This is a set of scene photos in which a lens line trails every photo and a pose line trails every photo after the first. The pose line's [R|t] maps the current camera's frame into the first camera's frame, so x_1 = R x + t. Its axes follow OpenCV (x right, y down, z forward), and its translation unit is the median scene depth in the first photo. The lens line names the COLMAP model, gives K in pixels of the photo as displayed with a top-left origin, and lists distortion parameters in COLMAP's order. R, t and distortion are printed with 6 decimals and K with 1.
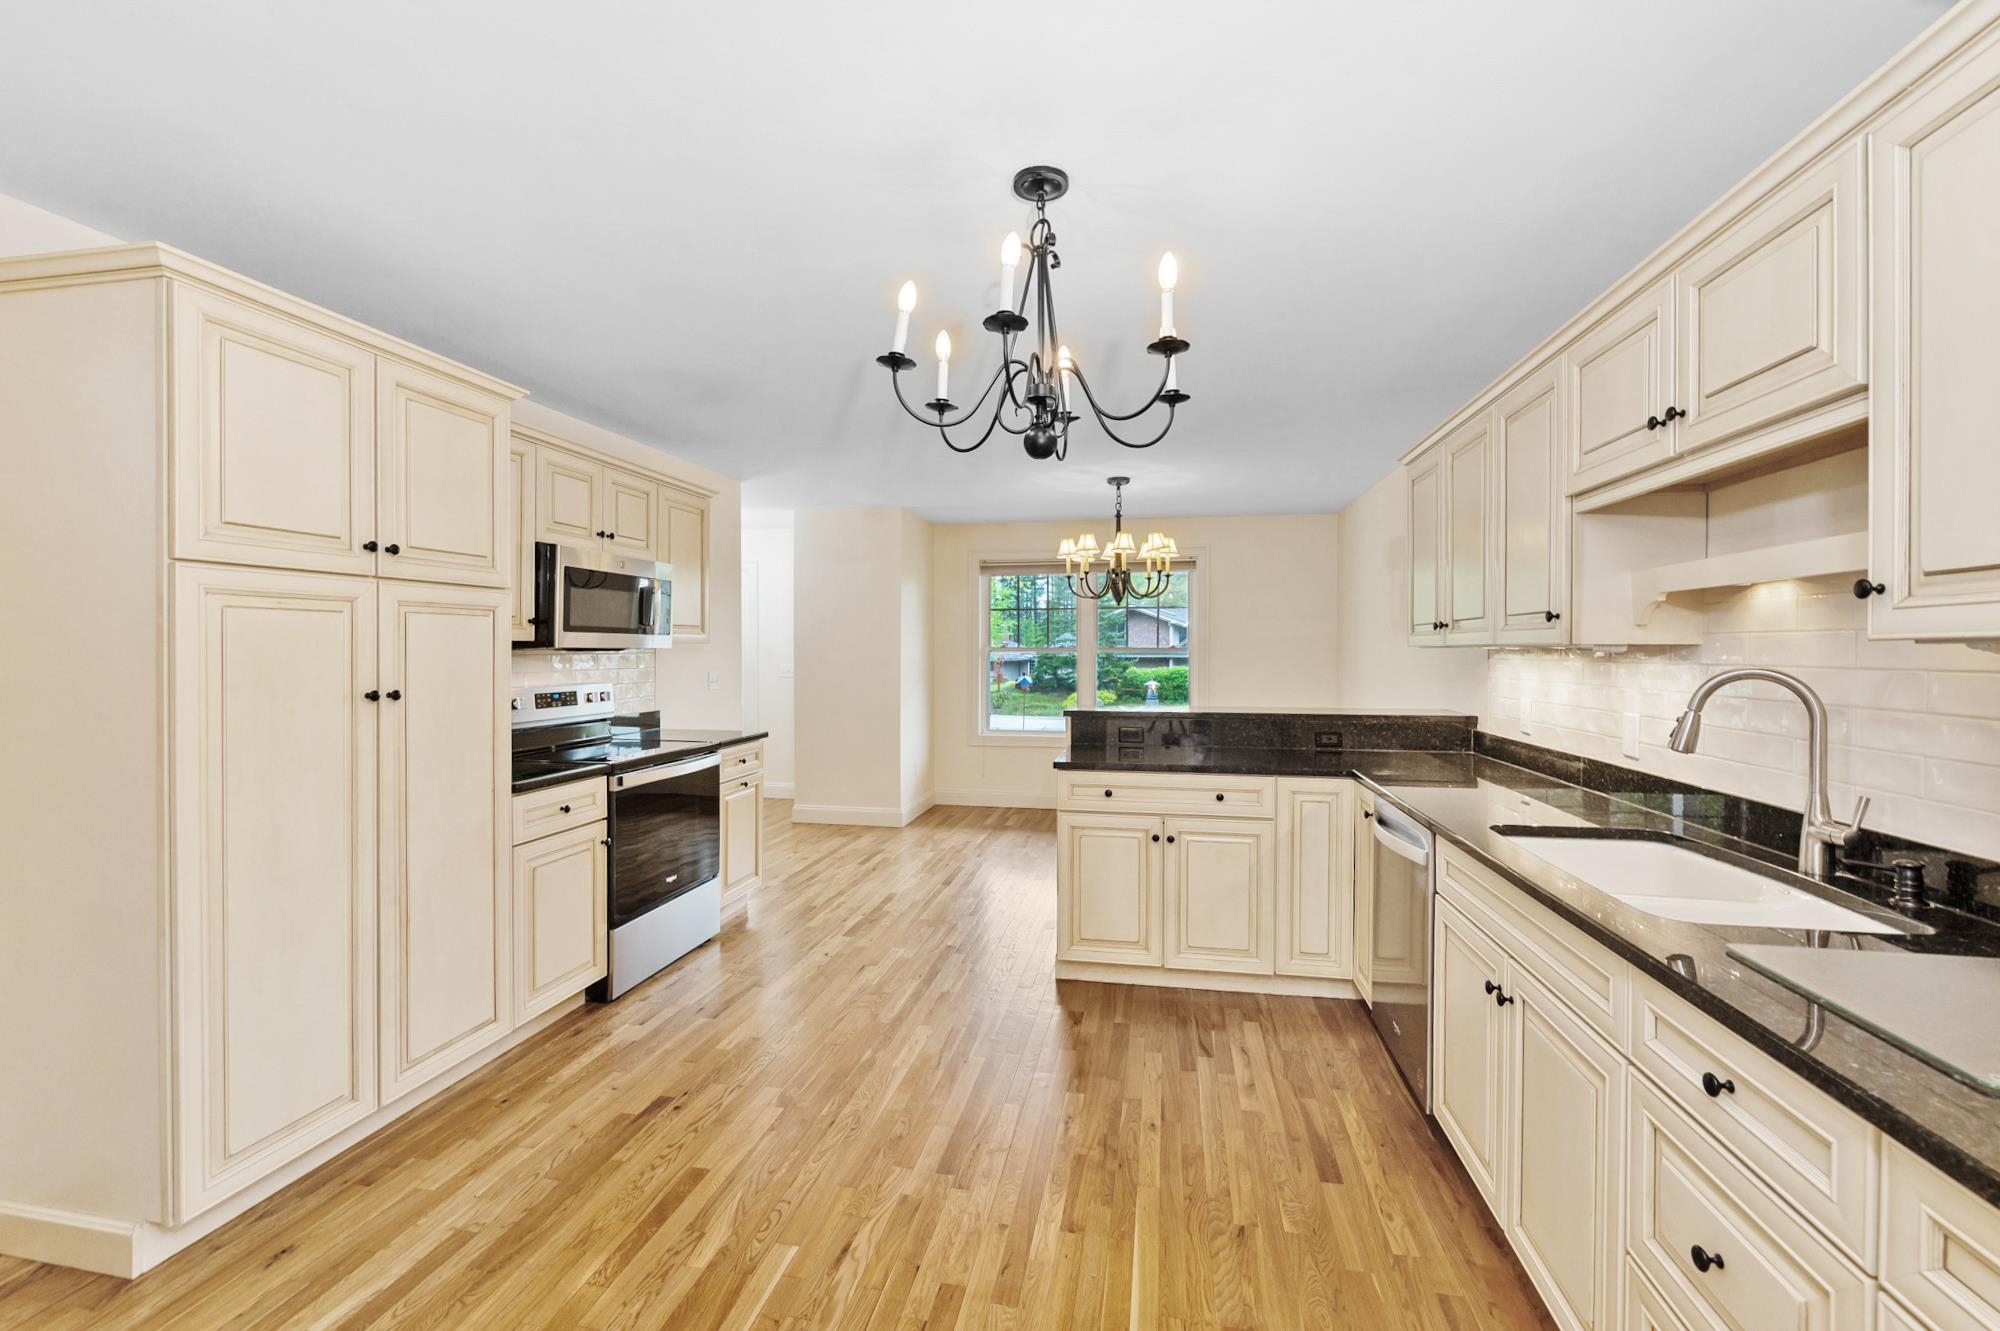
lens RADIAL K [[819.0, 0, 1022.0], [0, 819.0, 654.4], [0, 0, 1]] dist [-0.000114, -0.000163]
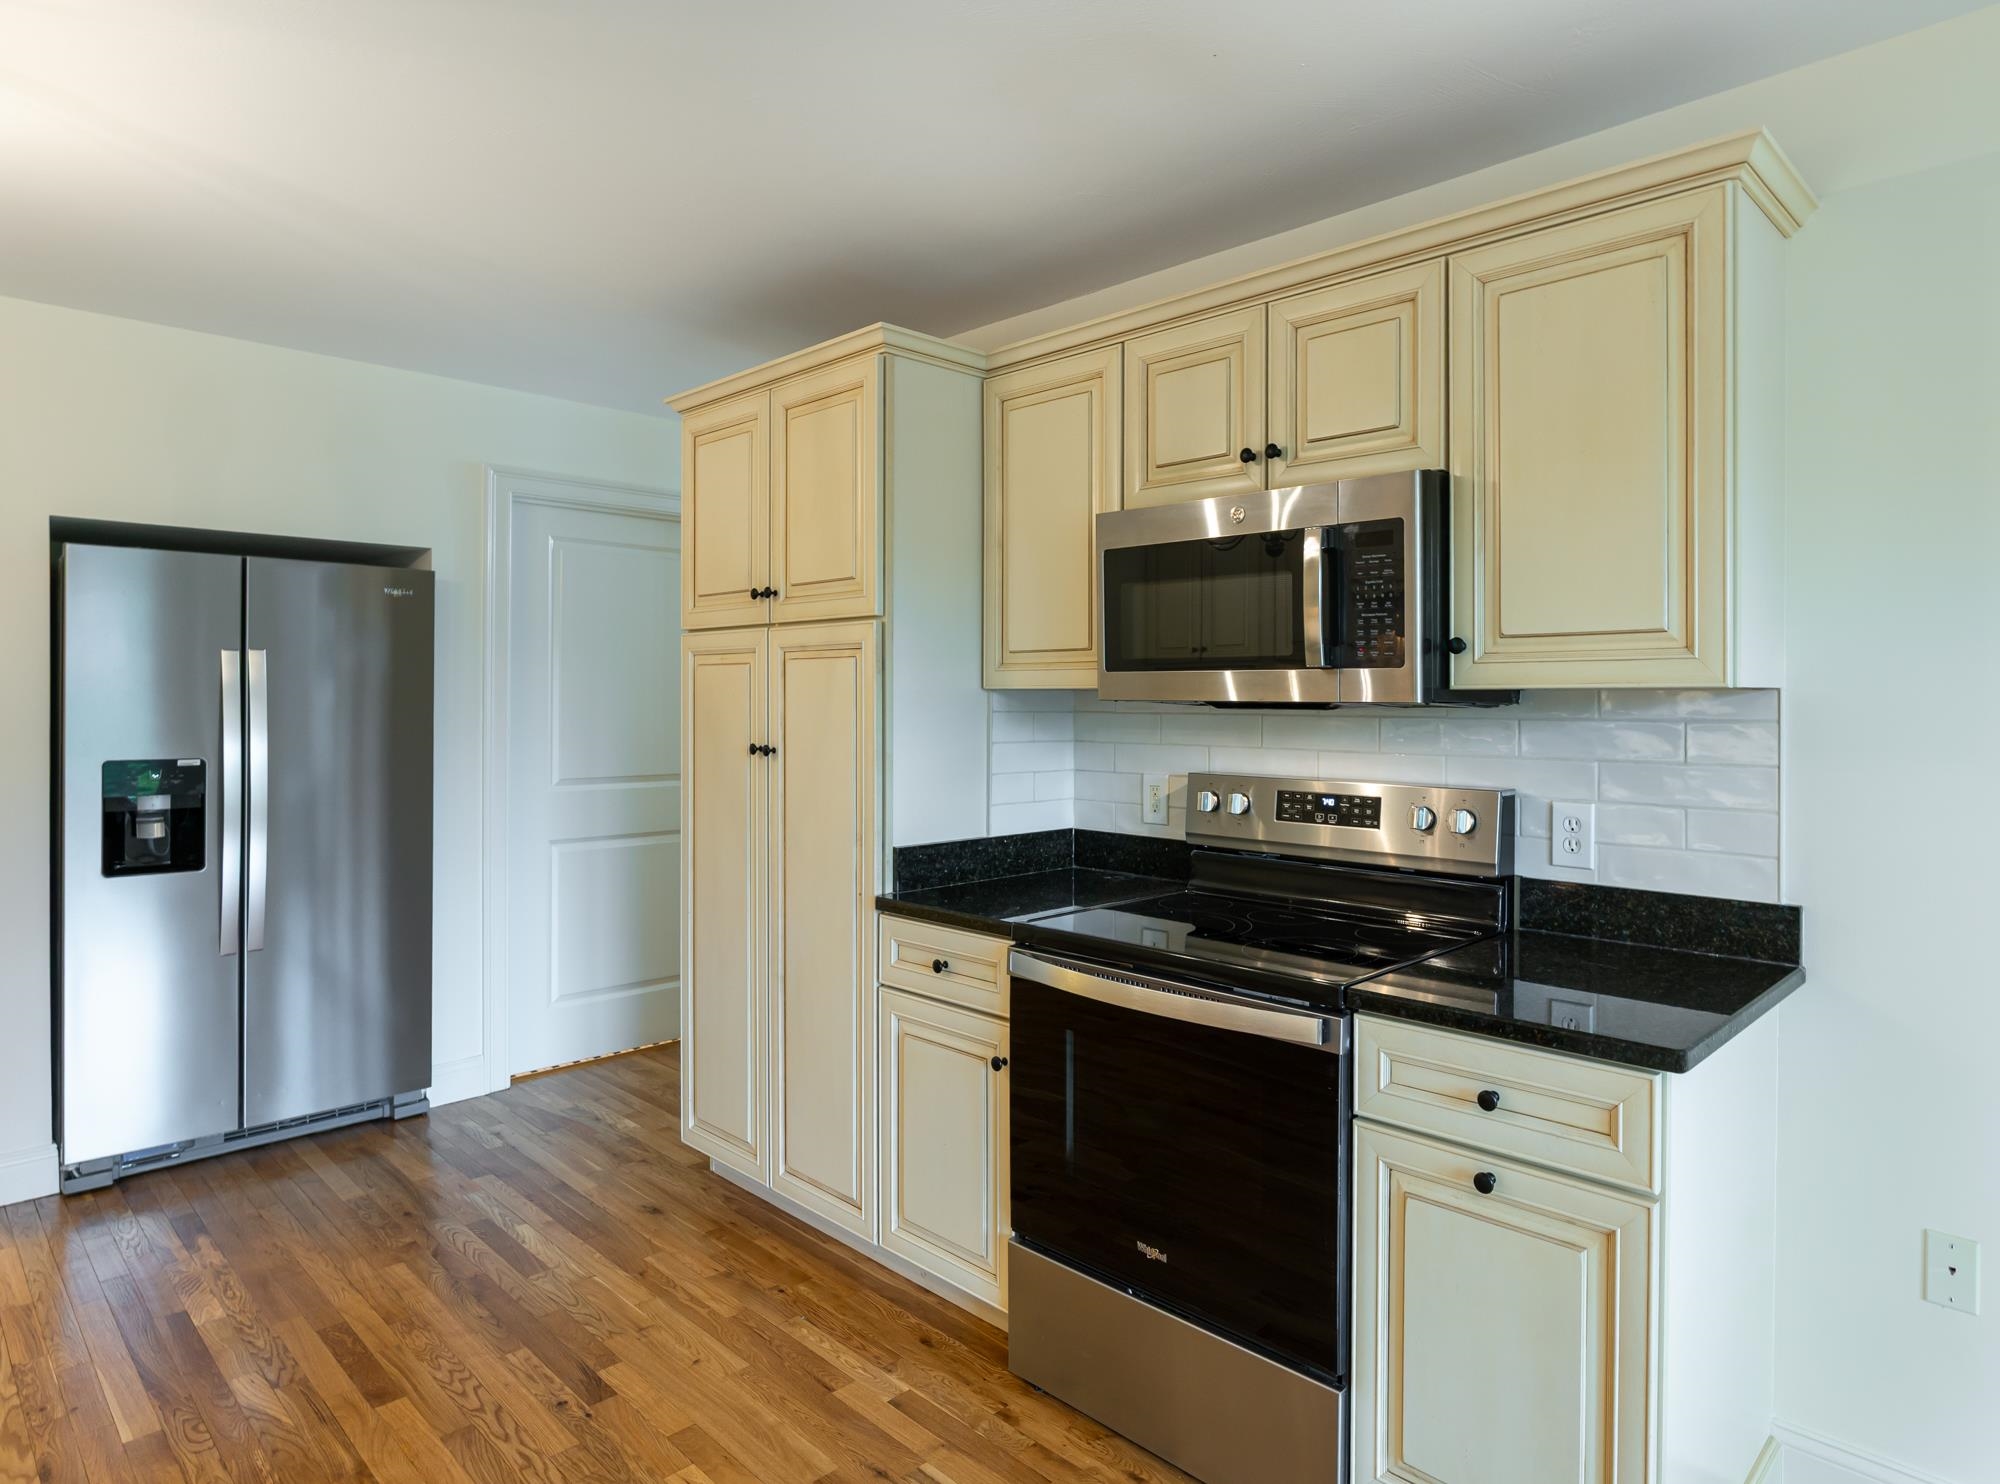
lens RADIAL K [[1187.0, 0, 1102.5], [0, 1187.0, 700.7], [0, 0, 1]] dist [-0.003141, 0.000155]
pose [[-0.546455, -0.001321, -0.837487, 0.120407], [-0.010926, 0.999925, 0.005552, -0.014670], [0.837417, 0.012184, -0.546429, 1.667084]]
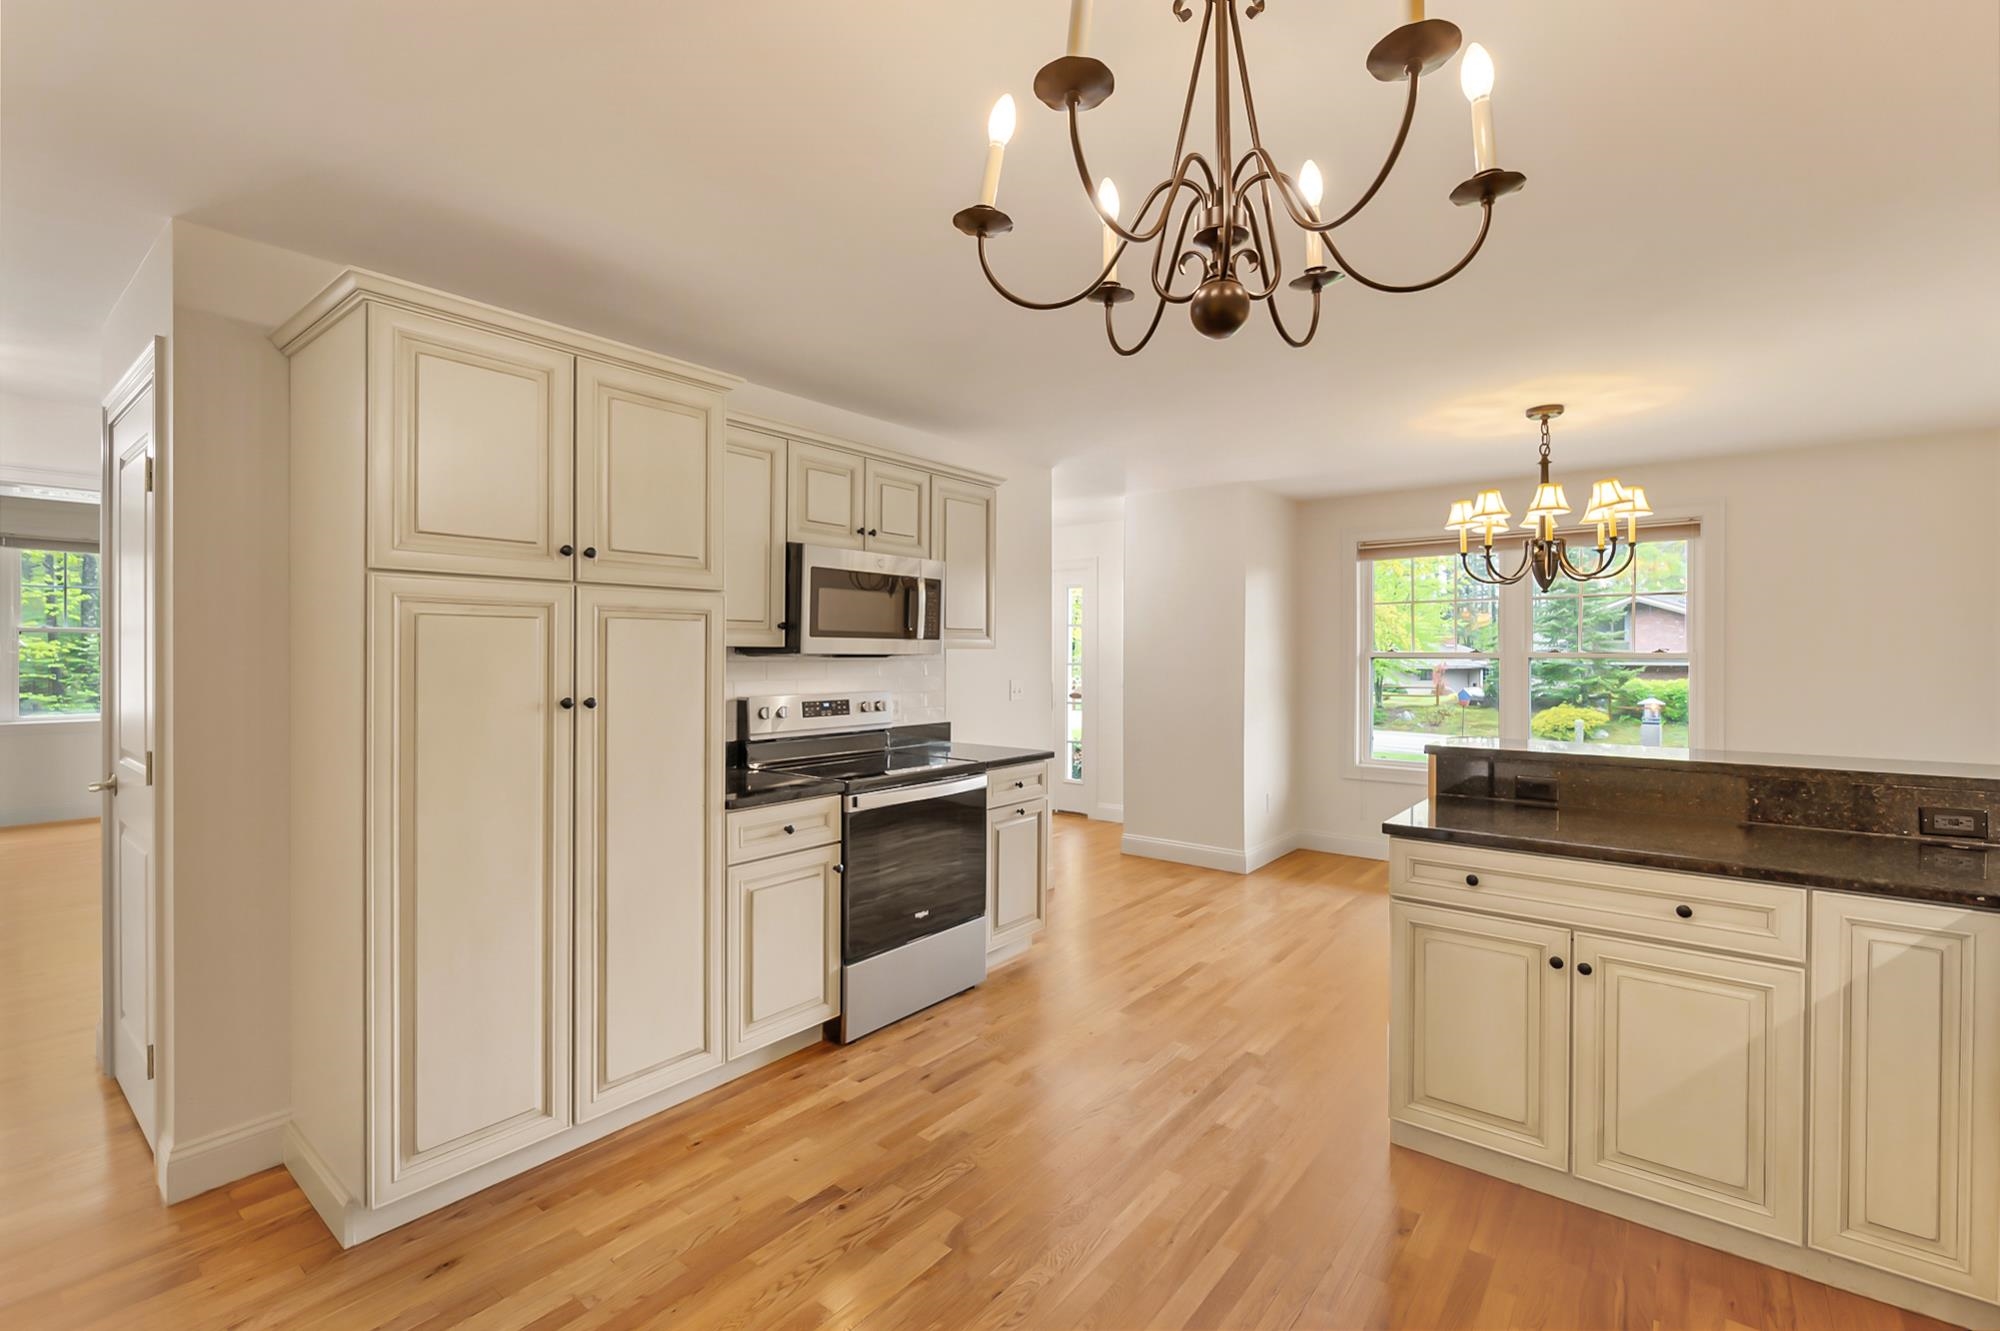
lens RADIAL K [[880.8, 0, 1004.9], [0, 880.8, 654.2], [0, 0, 1]] dist [-0.004903, -0.000197]
pose [[0.880305, 0.001249, -0.474406, 0.131234], [-0.004358, 0.999976, -0.005455, -0.003863], [0.474387, 0.006869, 0.880289, 0.257438]]
